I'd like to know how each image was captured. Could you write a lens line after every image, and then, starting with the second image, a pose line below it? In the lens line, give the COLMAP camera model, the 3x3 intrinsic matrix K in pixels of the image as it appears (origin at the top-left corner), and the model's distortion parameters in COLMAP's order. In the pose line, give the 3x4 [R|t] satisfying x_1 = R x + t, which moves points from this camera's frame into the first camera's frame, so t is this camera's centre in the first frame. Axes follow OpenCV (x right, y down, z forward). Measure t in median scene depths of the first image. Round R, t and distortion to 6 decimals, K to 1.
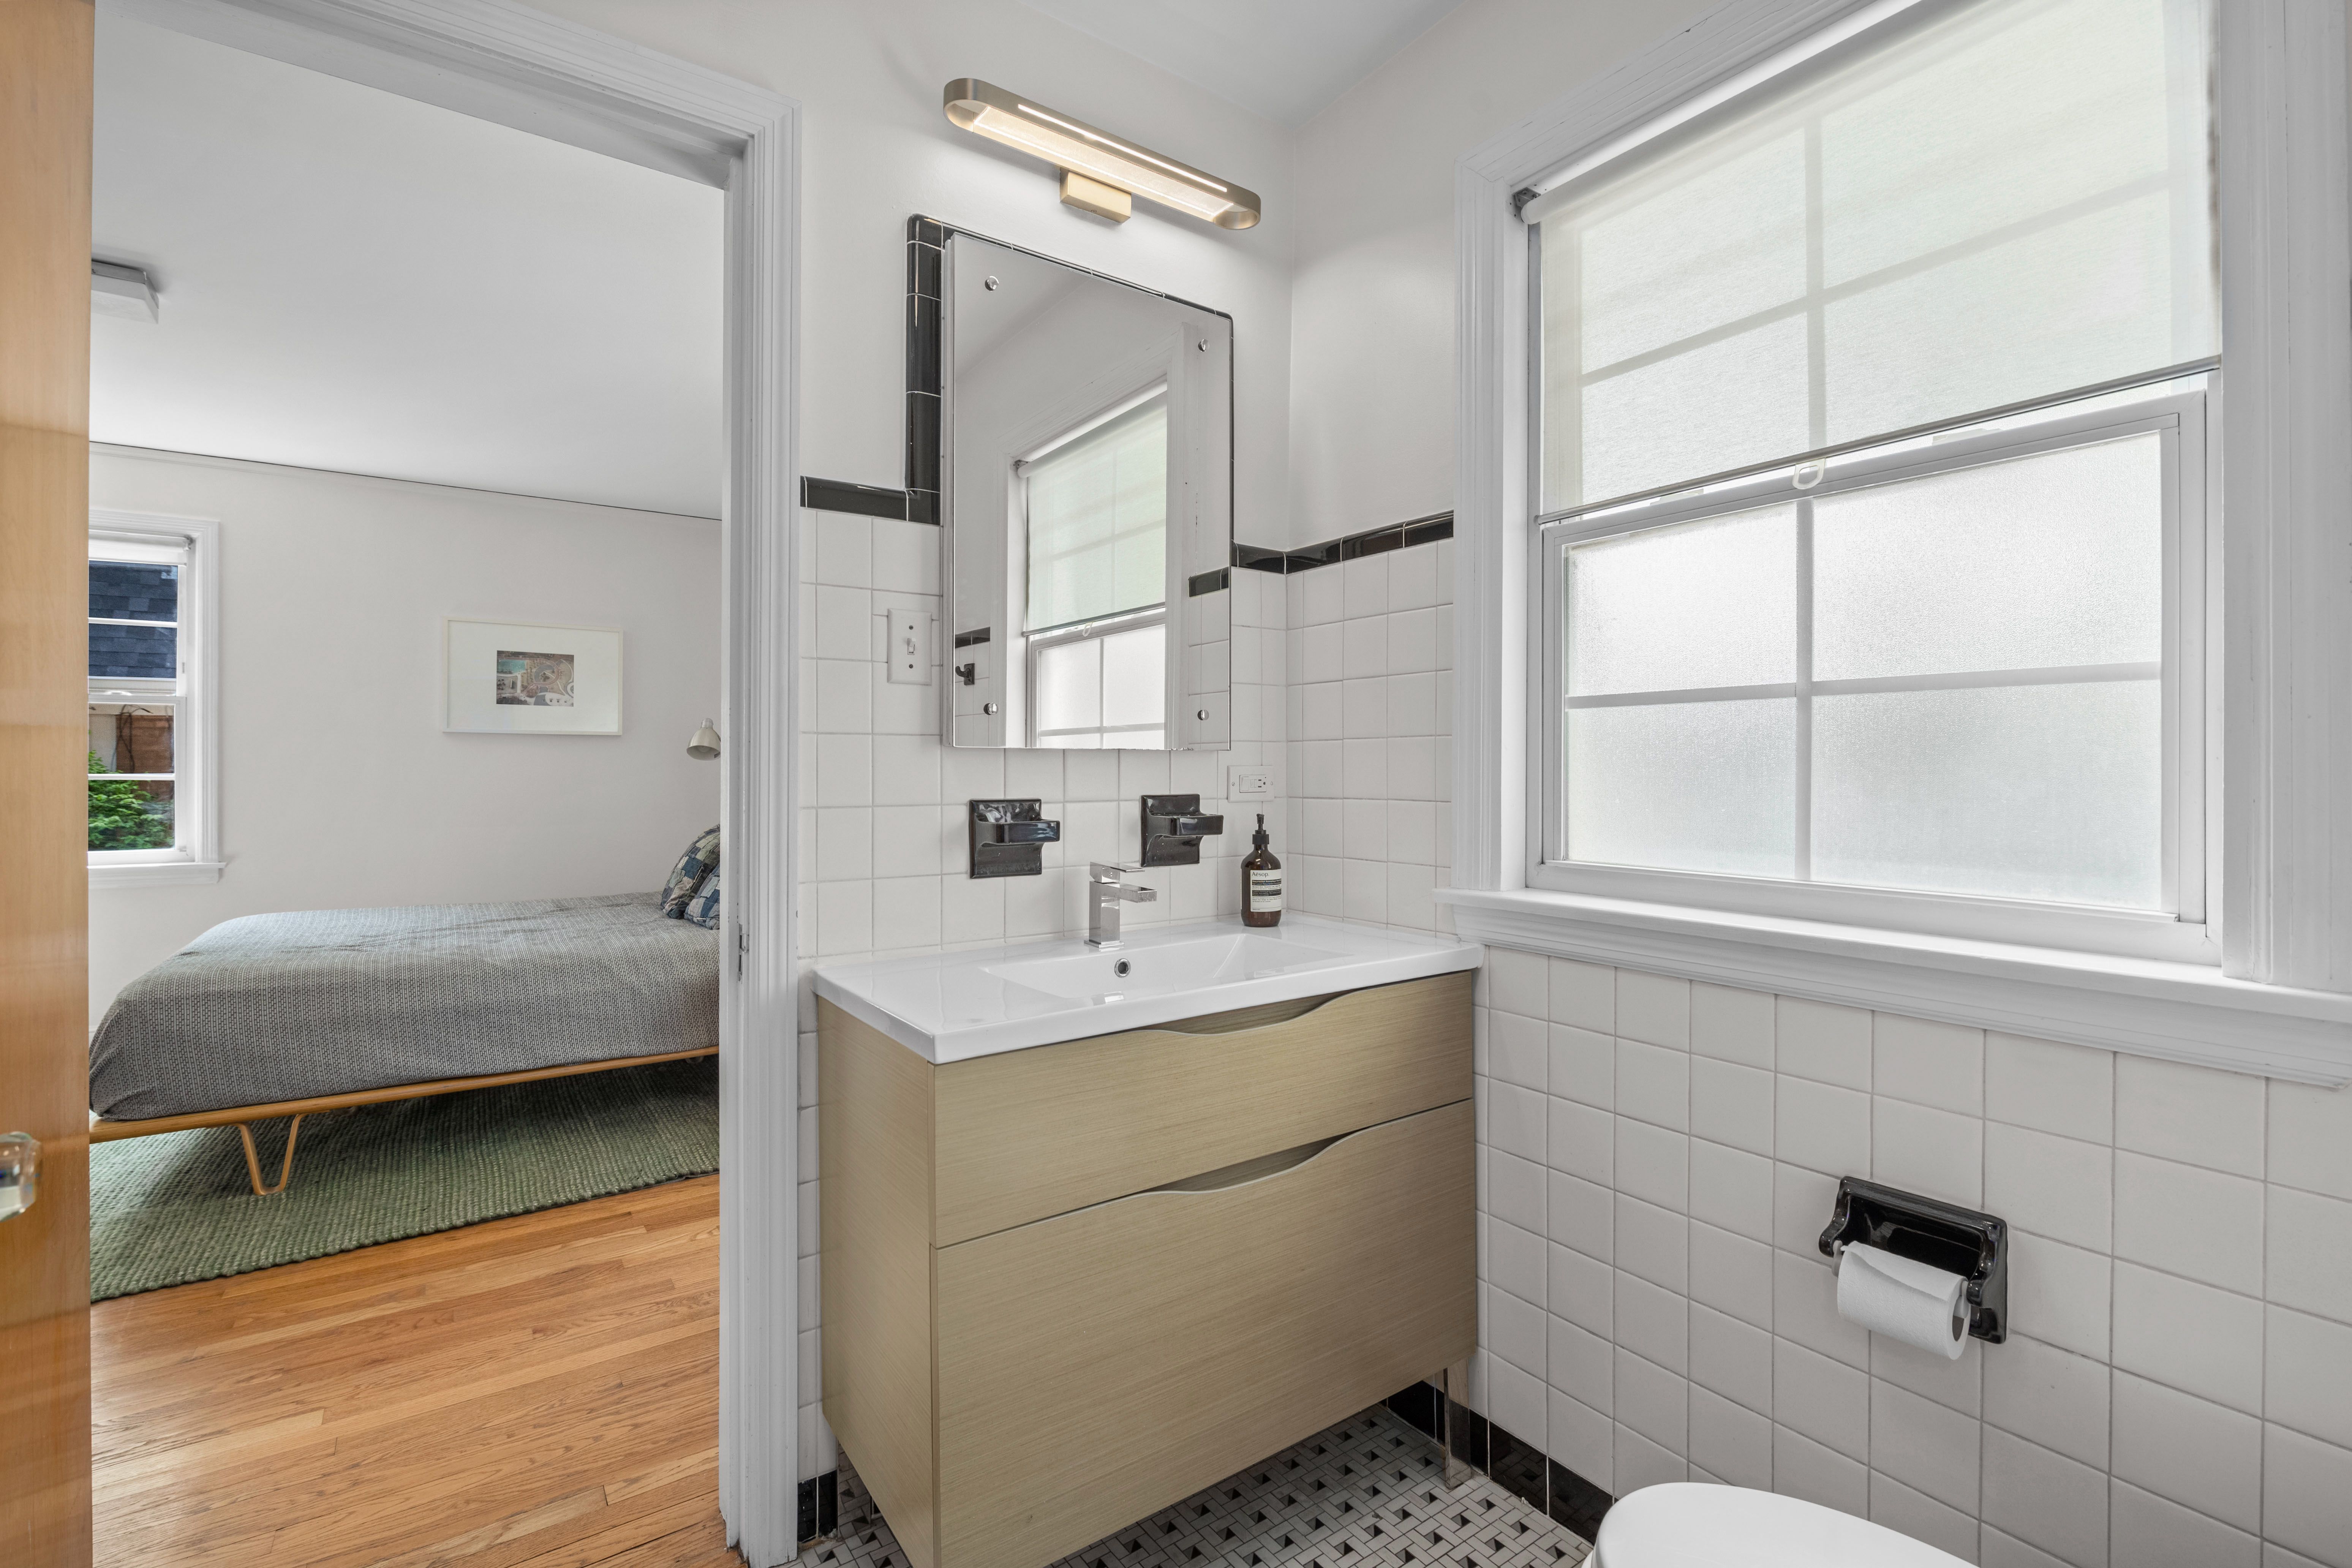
lens RADIAL K [[1050.3, 0, 1185.0], [0, 1050.3, 763.5], [0, 0, 1]] dist [-0.011305, -0.000153]
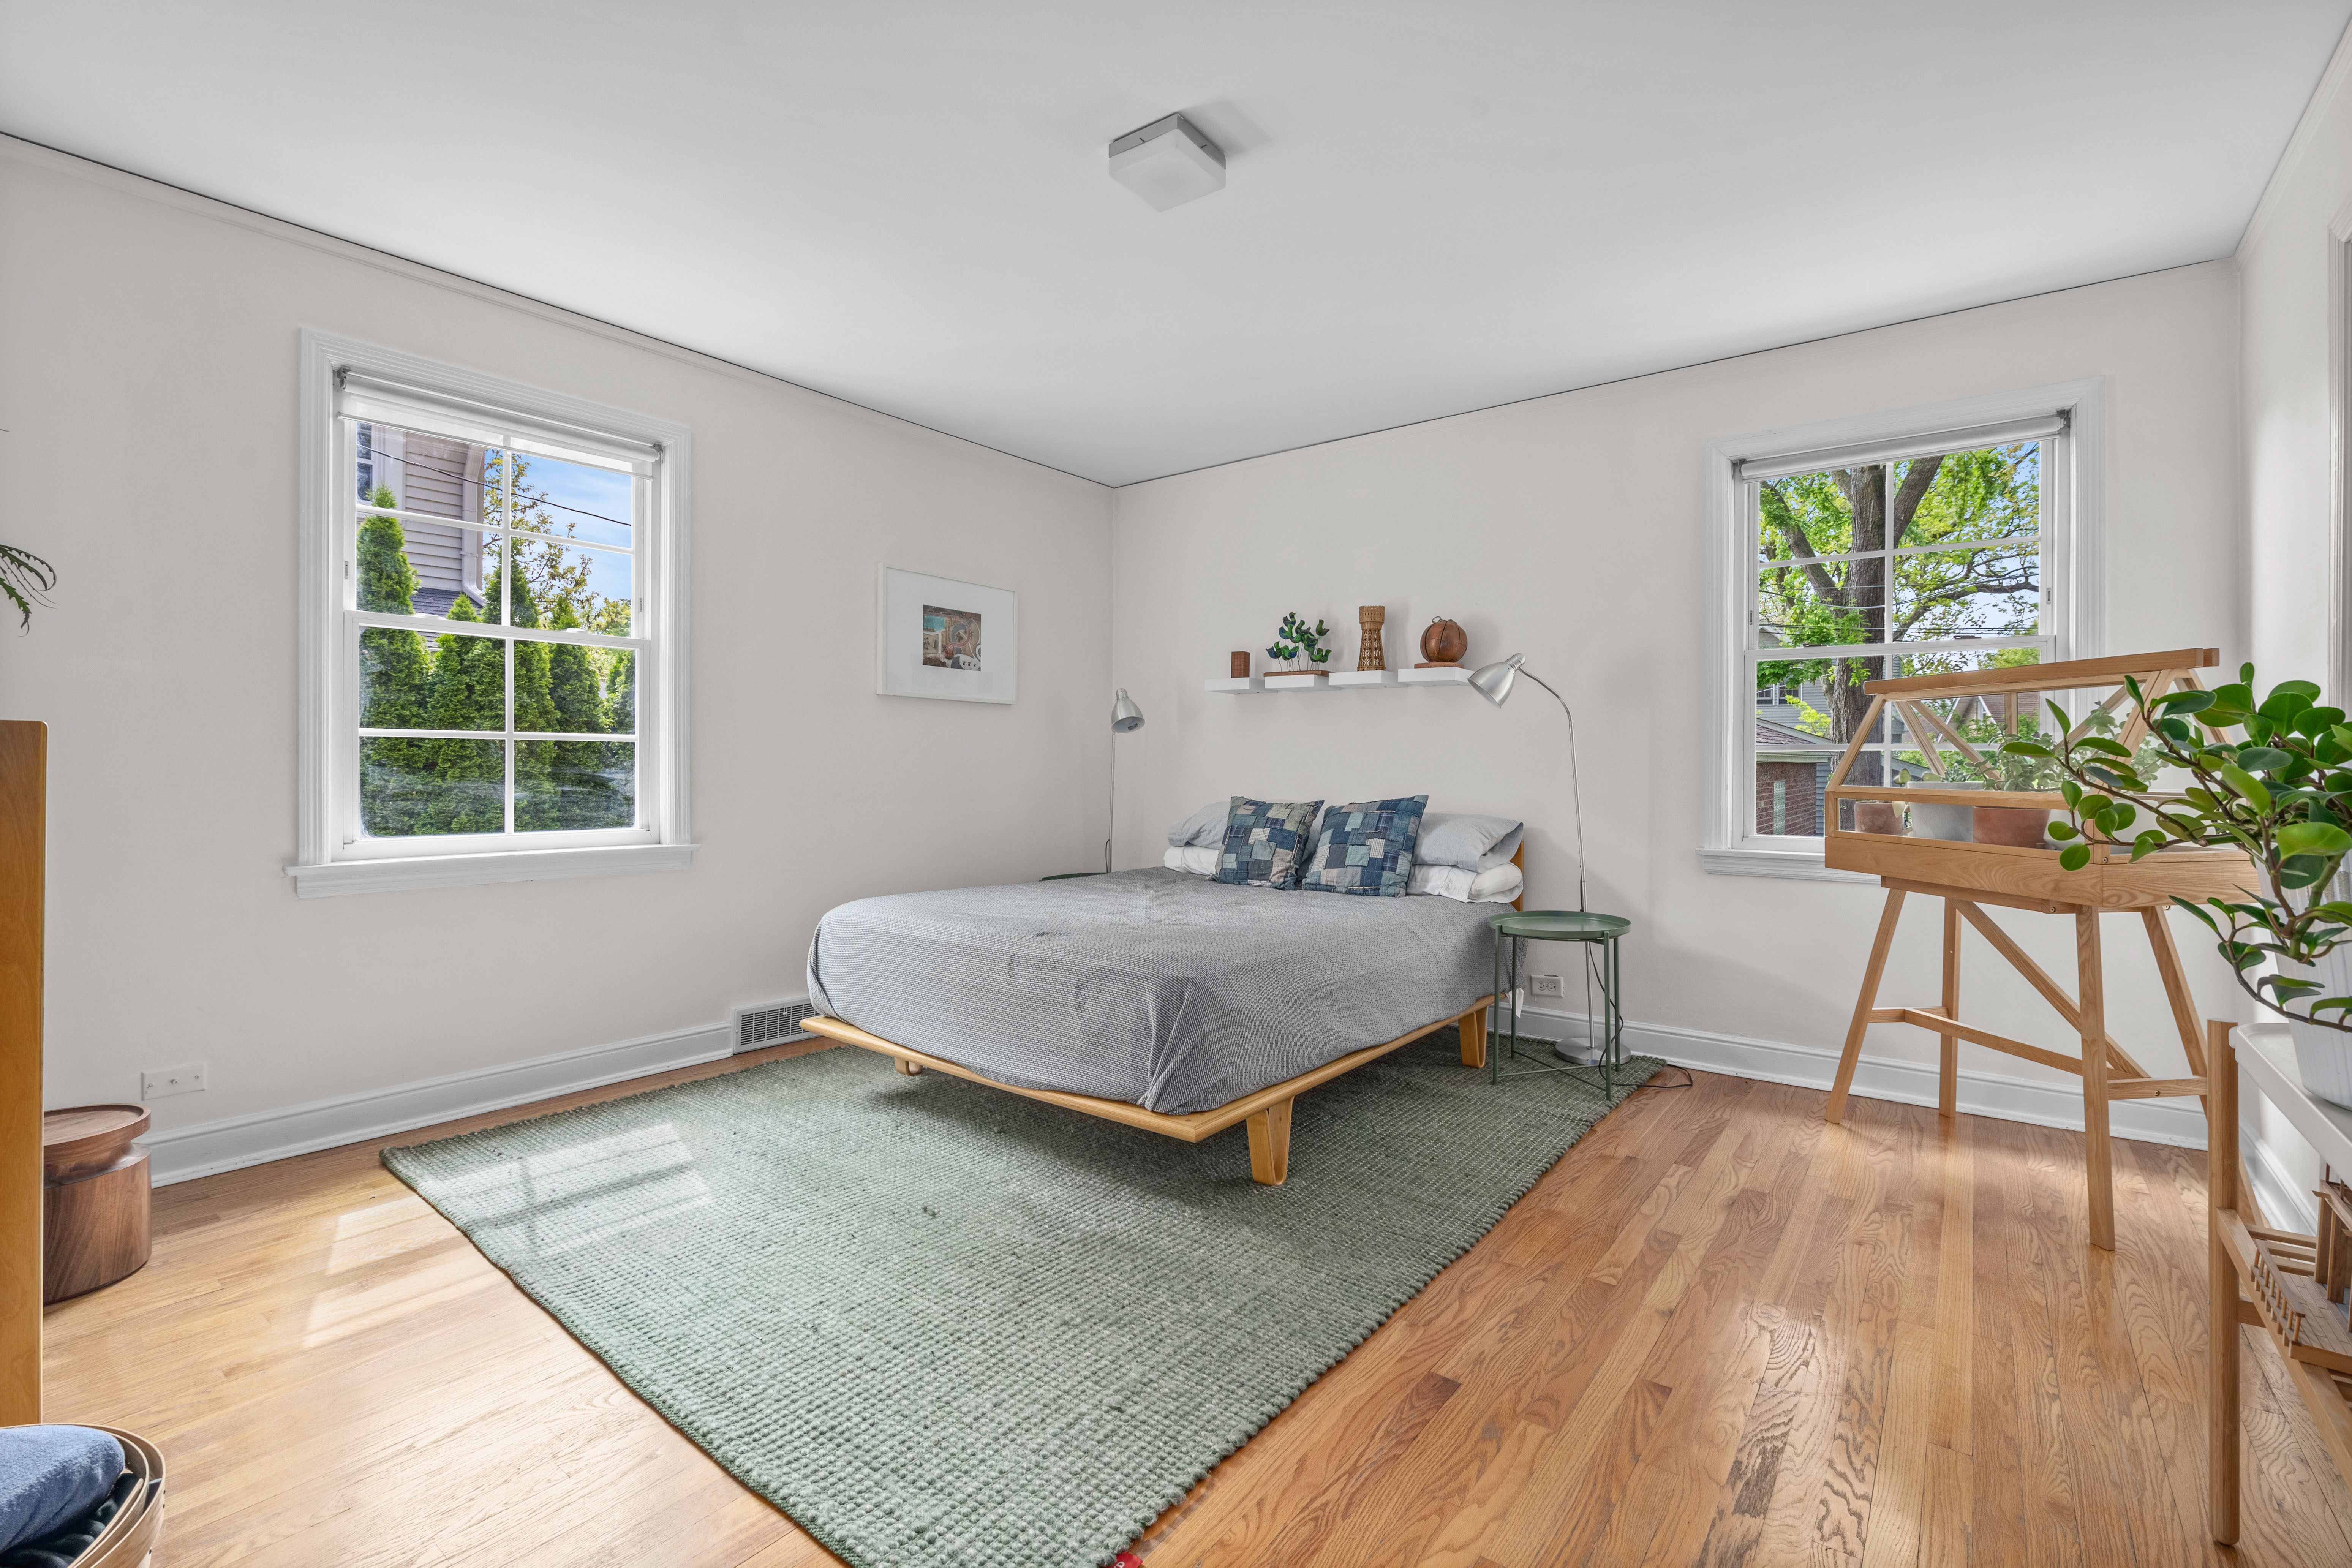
lens RADIAL K [[1050.3, 0, 1185.0], [0, 1050.3, 763.5], [0, 0, 1]] dist [-0.011305, -0.000153]
pose [[0.951700, 0.007288, 0.306943, -0.720189], [-0.006080, 0.999970, -0.004892, 0.029378], [-0.306969, 0.002790, 0.951715, 0.088239]]
